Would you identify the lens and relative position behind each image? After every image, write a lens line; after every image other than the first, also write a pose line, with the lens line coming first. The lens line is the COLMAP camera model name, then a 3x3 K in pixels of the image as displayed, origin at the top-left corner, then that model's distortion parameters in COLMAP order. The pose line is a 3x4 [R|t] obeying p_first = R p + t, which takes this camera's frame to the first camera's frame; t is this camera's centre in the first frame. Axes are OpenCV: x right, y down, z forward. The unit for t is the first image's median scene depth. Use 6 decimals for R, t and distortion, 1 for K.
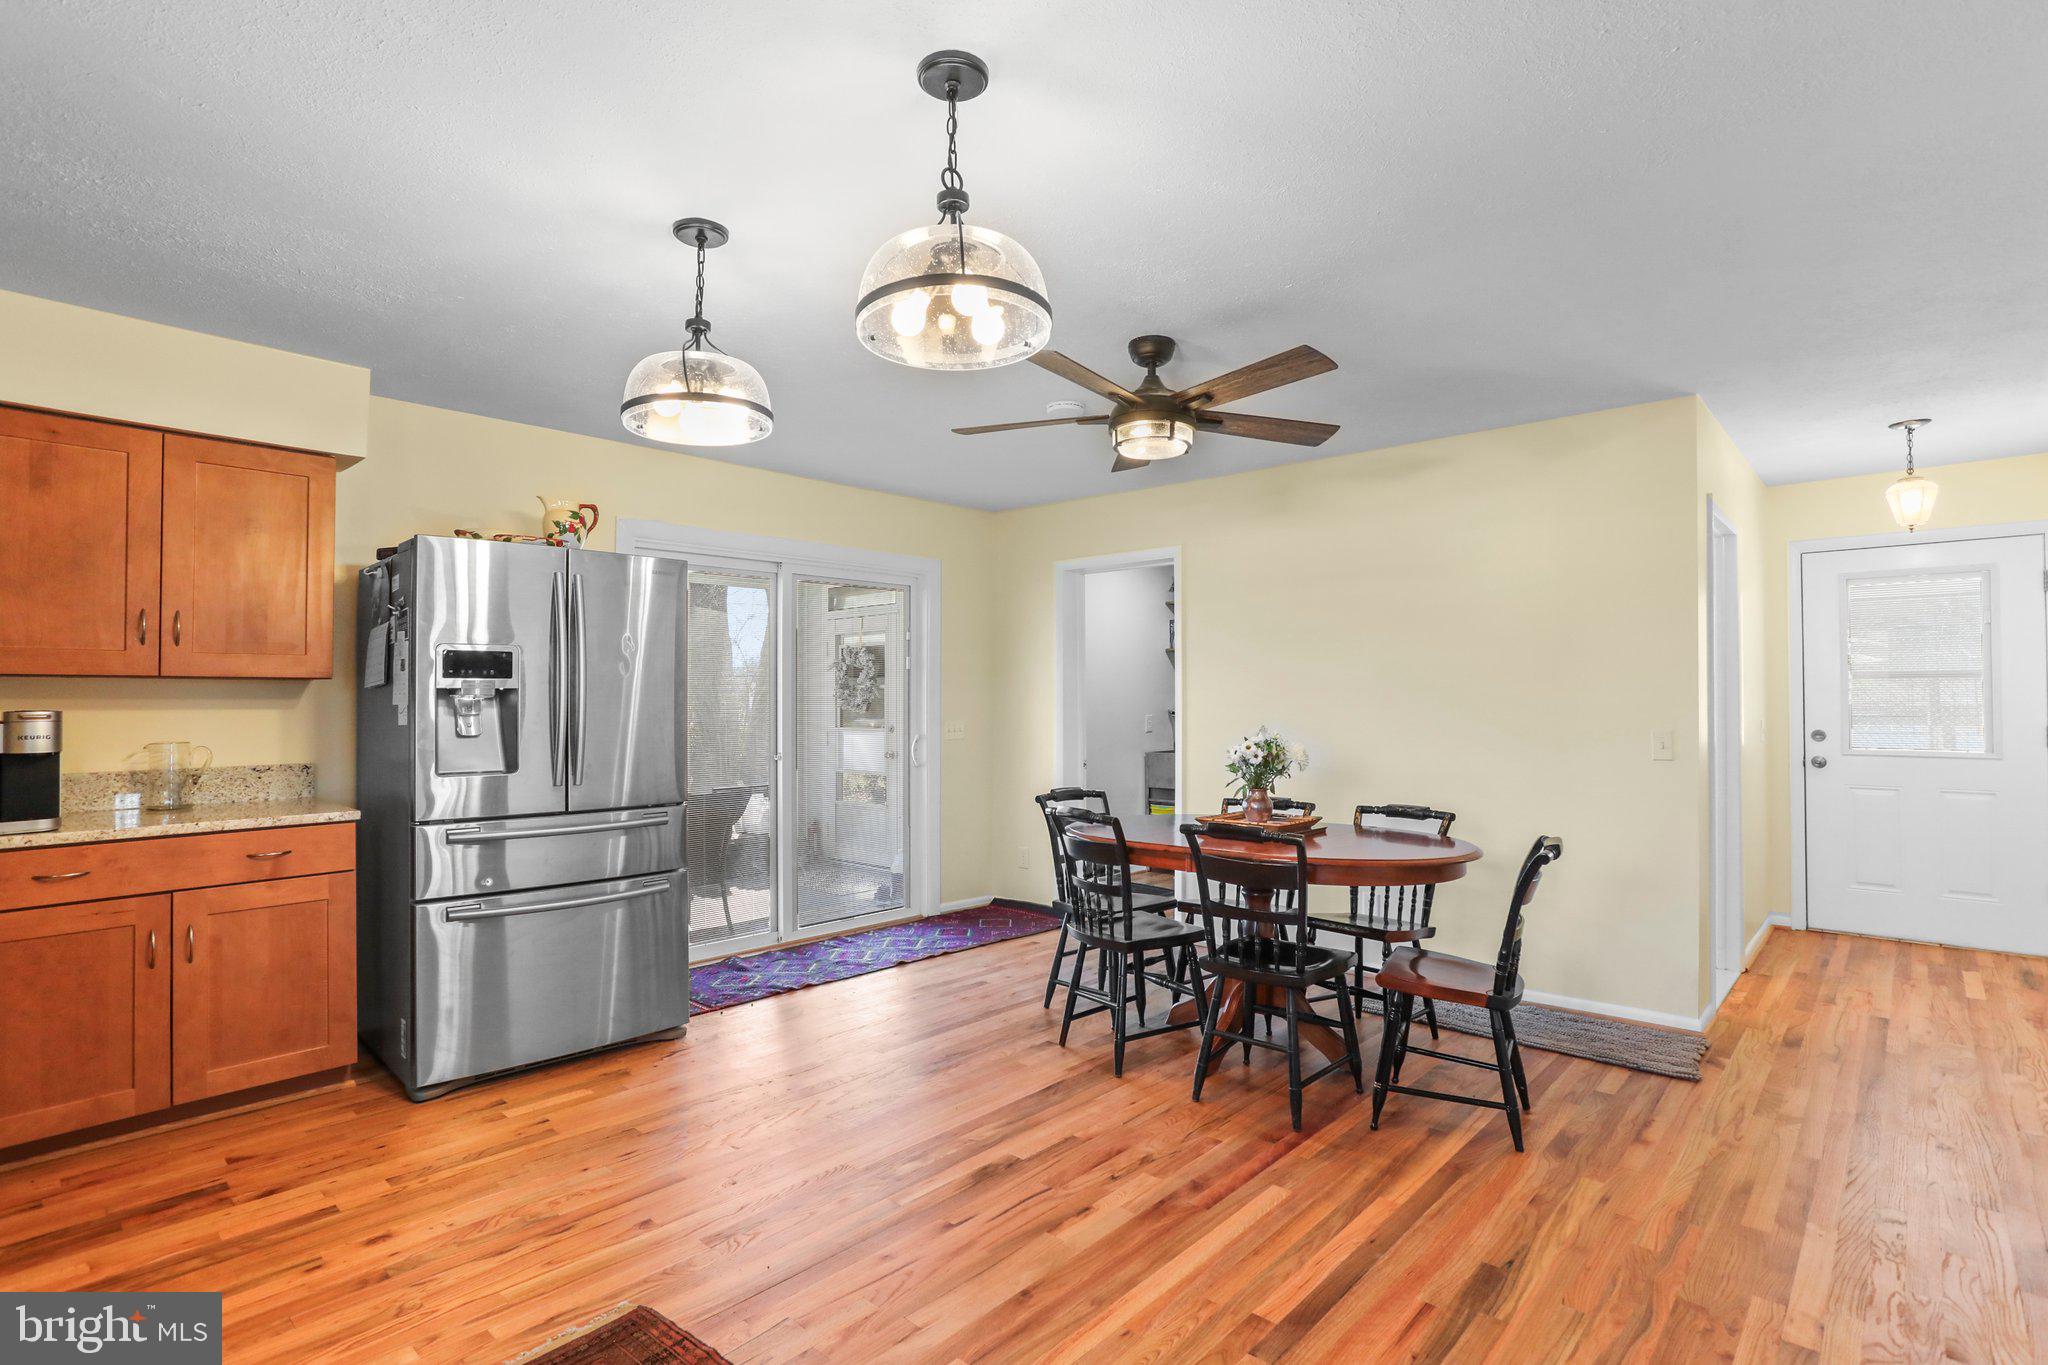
lens RADIAL K [[991.4, 0, 1024.0], [0, 991.4, 682.5], [0, 0, 1]] dist [-0.048675, 0.025100]
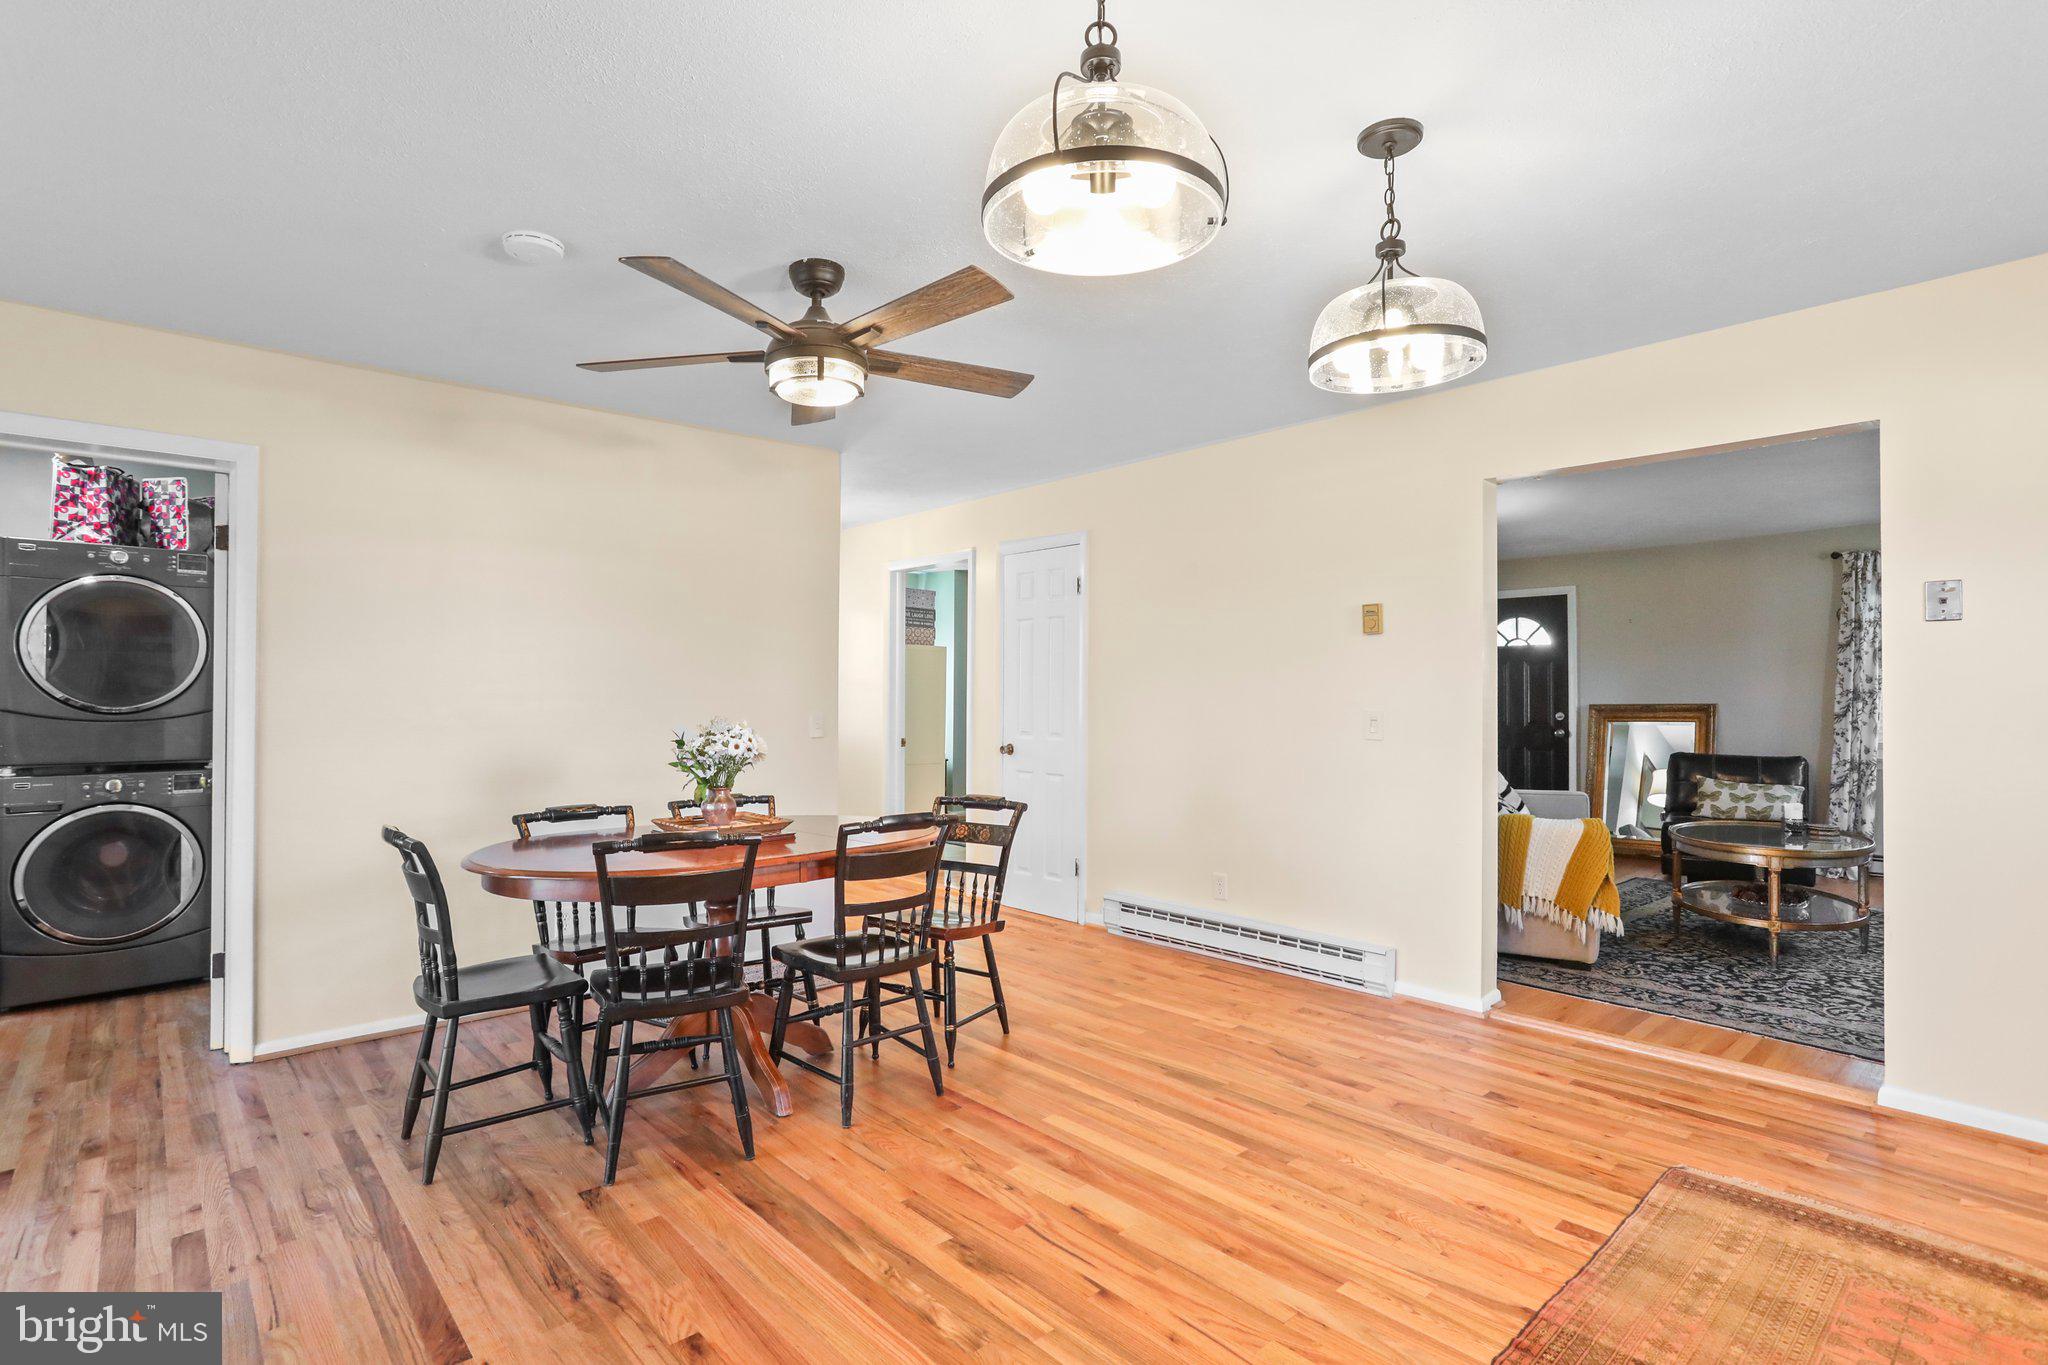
lens RADIAL K [[988.5, 0, 1024.0], [0, 988.5, 682.5], [0, 0, 1]] dist [-0.003113, -0.000587]
pose [[0.093330, 0.023241, 0.995364, -0.736217], [-0.017491, 0.999612, -0.021700, 0.035388], [-0.995482, -0.015385, 0.093700, 0.773989]]
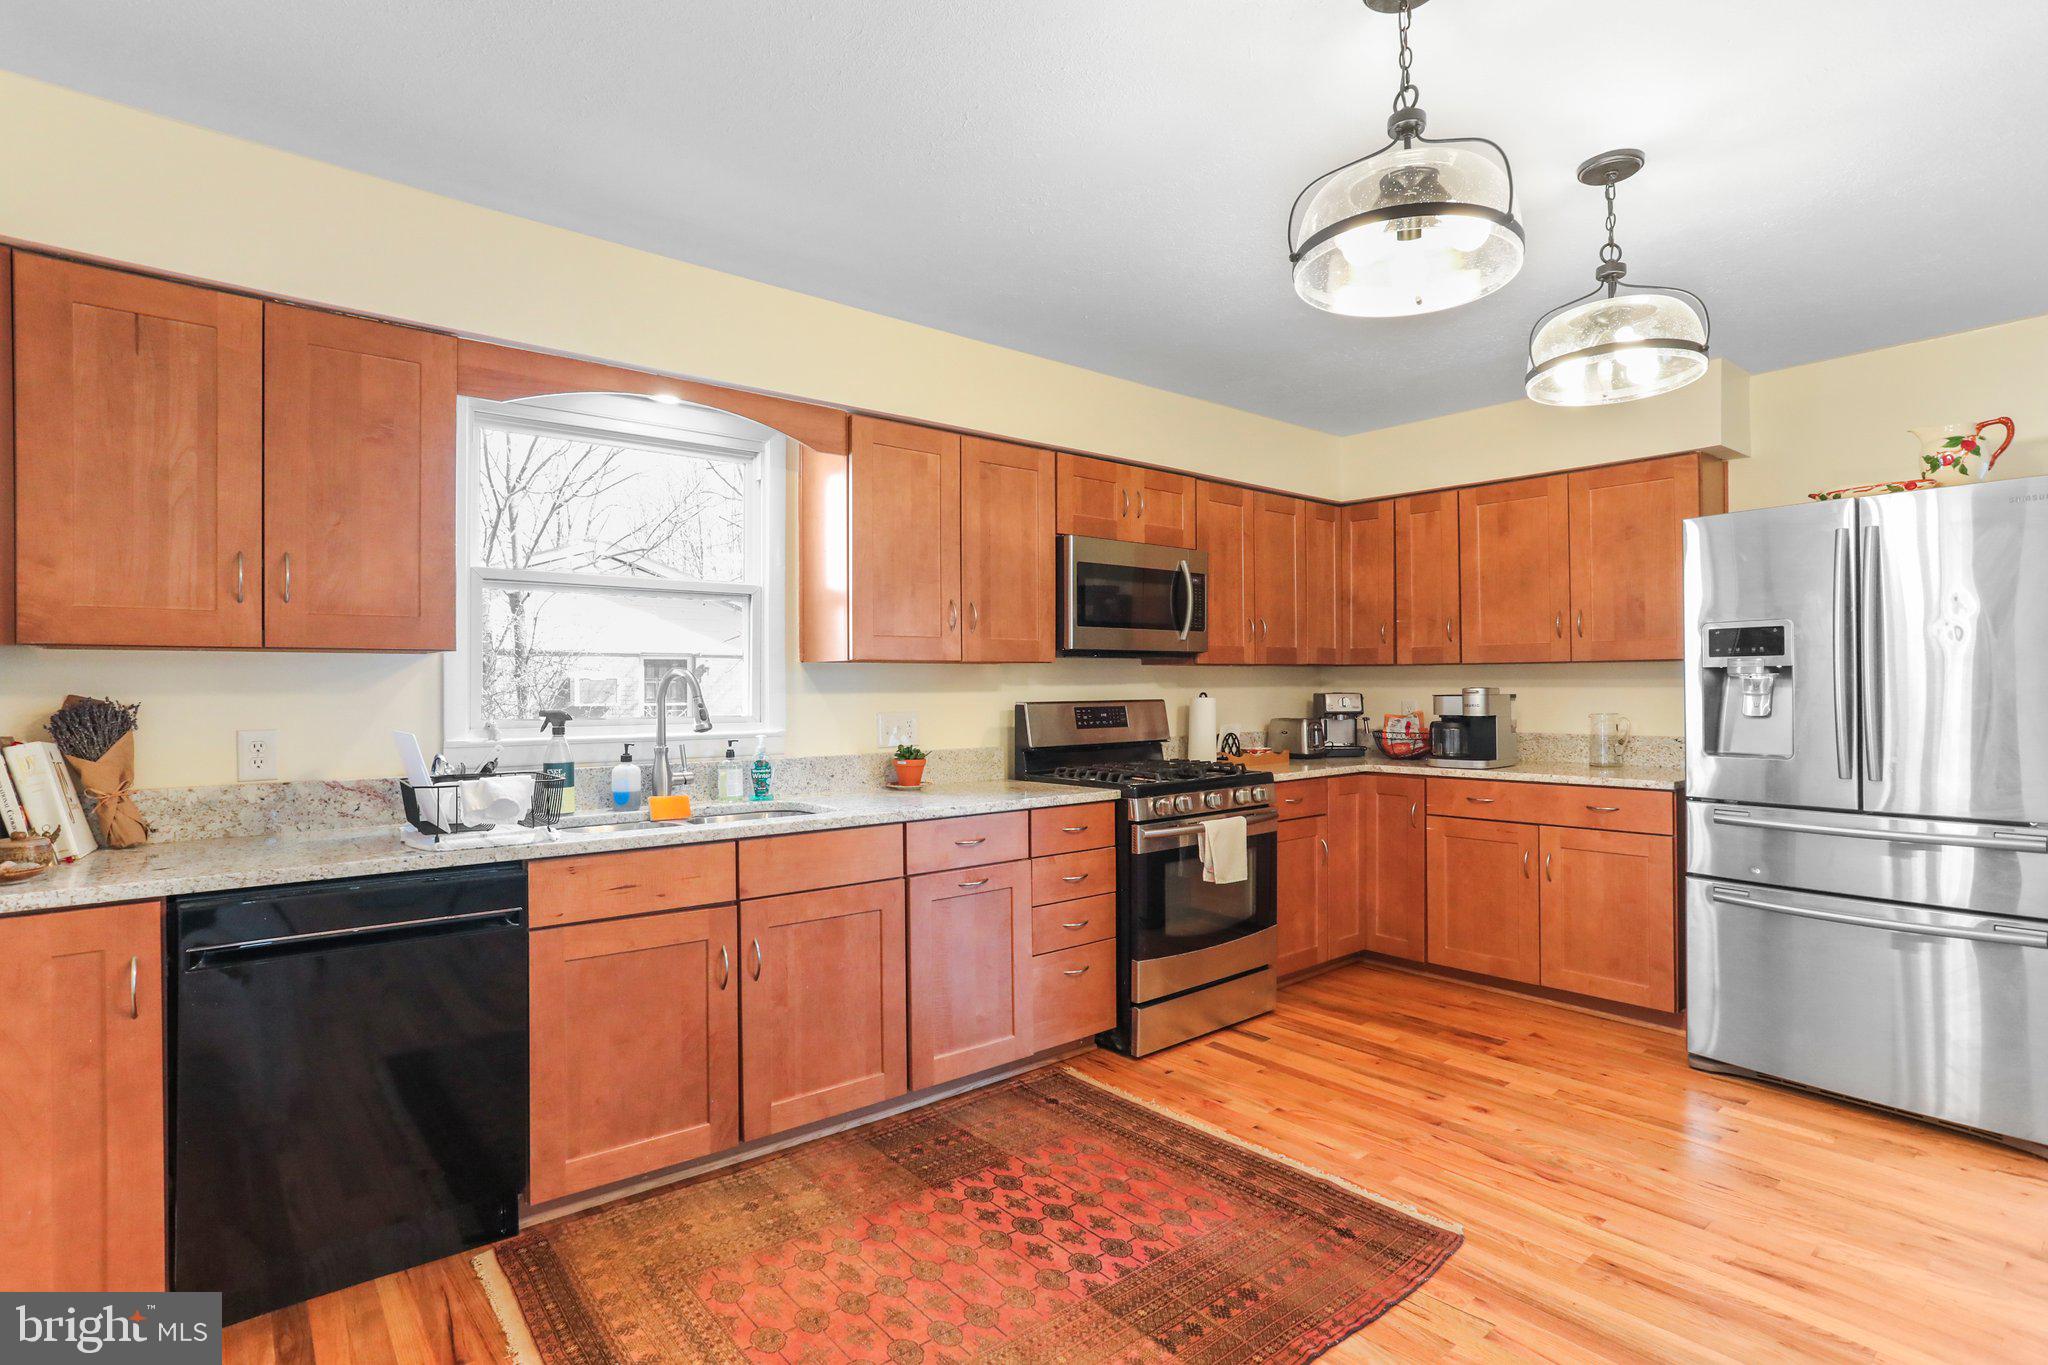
lens RADIAL K [[991.4, 0, 1024.0], [0, 991.4, 682.5], [0, 0, 1]] dist [-0.048675, 0.025100]
pose [[-0.129845, 0.000660, -0.991534, 0.526300], [0.023210, 0.999728, -0.002374, 0.008201], [0.991263, -0.023321, -0.129825, 0.466741]]
